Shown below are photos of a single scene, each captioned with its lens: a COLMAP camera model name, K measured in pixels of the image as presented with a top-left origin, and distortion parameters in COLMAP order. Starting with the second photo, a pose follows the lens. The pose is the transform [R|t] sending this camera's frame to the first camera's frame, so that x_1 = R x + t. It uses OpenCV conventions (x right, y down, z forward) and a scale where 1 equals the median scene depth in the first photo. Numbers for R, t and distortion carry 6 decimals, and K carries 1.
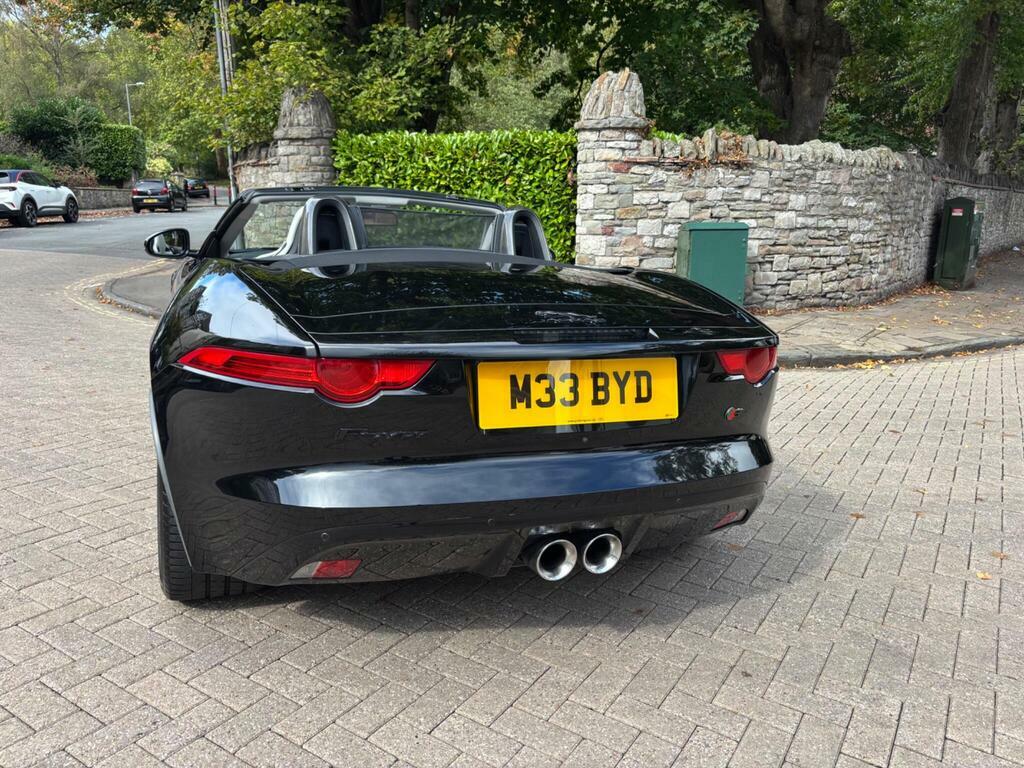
lens RADIAL K [[788.4, 0, 522.8], [0, 788.4, 380.8], [0, 0, 1]] dist [0.063144, -0.075666]
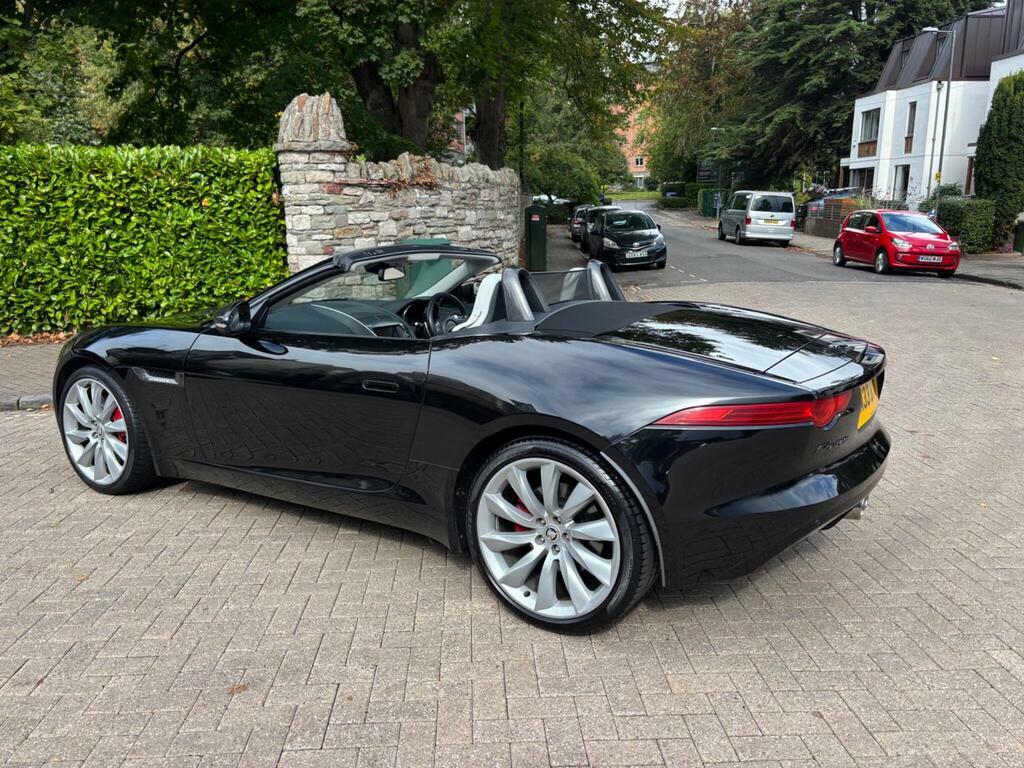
lens RADIAL K [[794.0, 0, 516.0], [0, 794.0, 384.9], [0, 0, 1]] dist [0.062953, -0.071546]
pose [[0.828218, -0.143328, 0.541768, -0.264179], [0.139339, 0.989049, 0.048647, -0.033042], [-0.542808, 0.035199, 0.839119, 0.008197]]
